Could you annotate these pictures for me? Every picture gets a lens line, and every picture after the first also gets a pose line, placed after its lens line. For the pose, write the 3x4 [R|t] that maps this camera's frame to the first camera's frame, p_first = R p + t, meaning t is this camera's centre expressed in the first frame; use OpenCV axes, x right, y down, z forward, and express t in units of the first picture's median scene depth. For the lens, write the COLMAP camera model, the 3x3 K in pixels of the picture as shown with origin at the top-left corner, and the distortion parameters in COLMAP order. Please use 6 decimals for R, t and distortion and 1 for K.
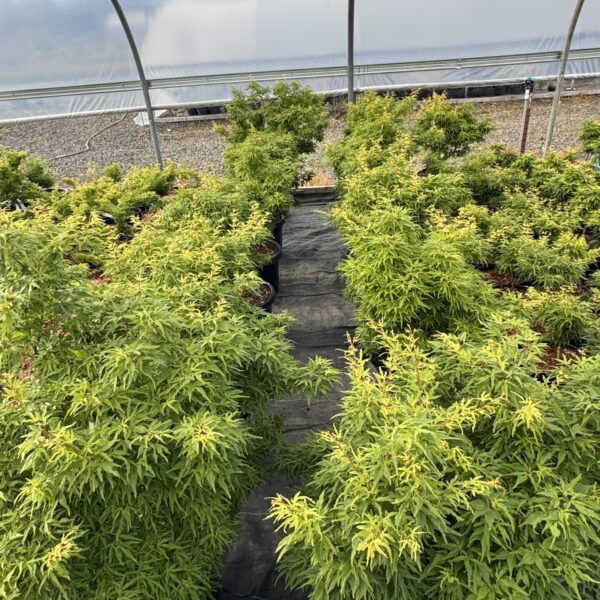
lens RADIAL K [[477.4, 0, 300.0], [0, 477.4, 300.0], [0, 0, 1]] dist [0.000058, -0.005154]
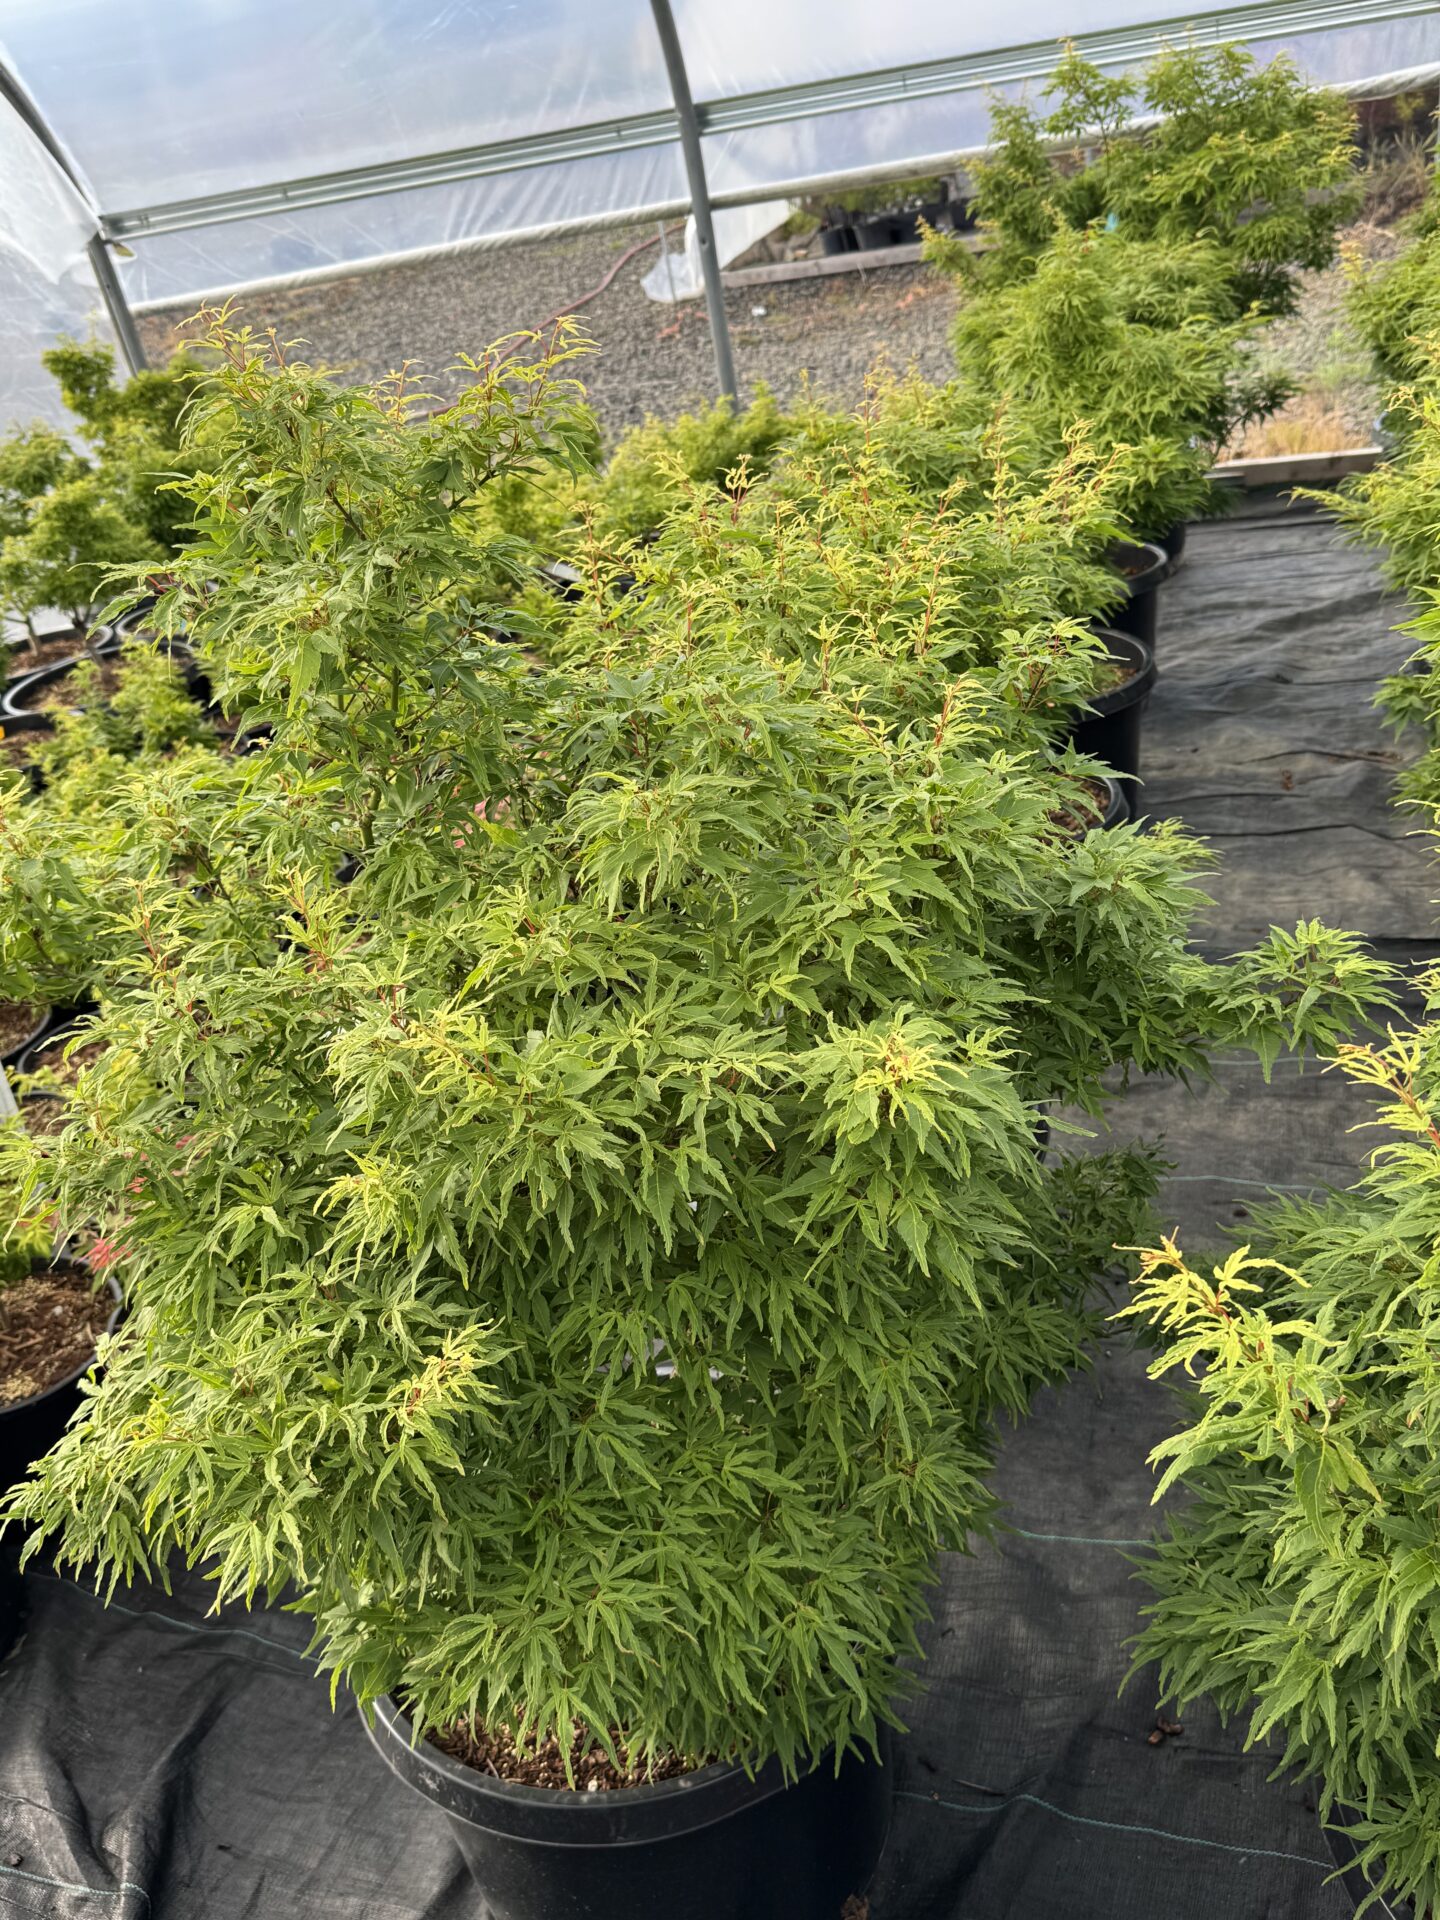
lens RADIAL K [[1672.8, 0, 720.0], [0, 1672.8, 960.0], [0, 0, 1]] dist [0.140072, -0.283555]
pose [[0.961094, 0.039310, -0.273411, -0.024563], [-0.031876, 0.998993, 0.031581, 0.166047], [0.274377, -0.021637, 0.961379, -0.011835]]
